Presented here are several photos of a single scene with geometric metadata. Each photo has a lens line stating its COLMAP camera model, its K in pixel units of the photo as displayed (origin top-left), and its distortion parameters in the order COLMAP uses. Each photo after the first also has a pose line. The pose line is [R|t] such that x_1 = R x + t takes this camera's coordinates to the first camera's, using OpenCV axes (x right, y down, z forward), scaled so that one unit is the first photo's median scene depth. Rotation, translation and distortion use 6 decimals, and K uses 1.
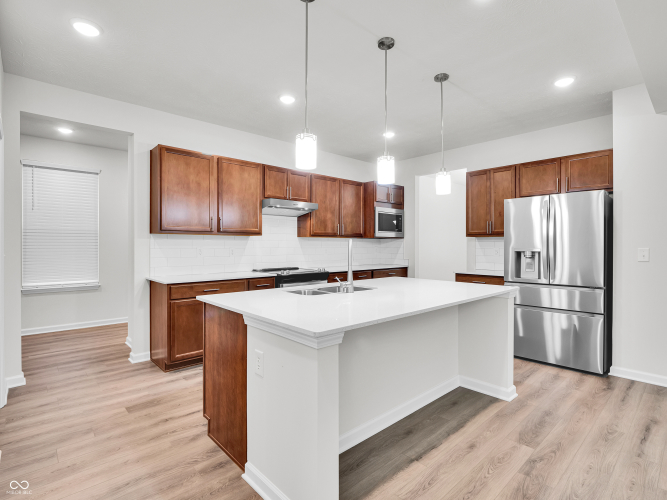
lens RADIAL K [[341.2, 0, 334.7], [0, 341.2, 246.7], [0, 0, 1]] dist [-0.003354, 0.000086]
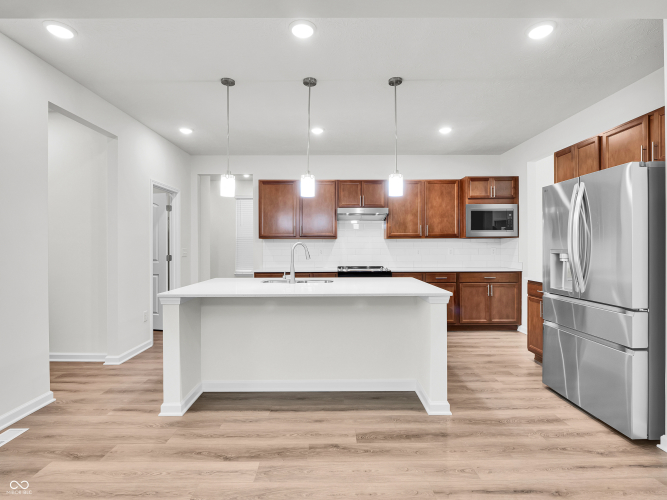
lens RADIAL K [[341.2, 0, 336.8], [0, 341.2, 250.2], [0, 0, 1]] dist [-0.003354, 0.000086]
pose [[0.739608, 0.003297, -0.673030, 0.981796], [0.000617, 0.999984, 0.005577, 0.003486], [0.673038, -0.004540, 0.739594, 0.156071]]
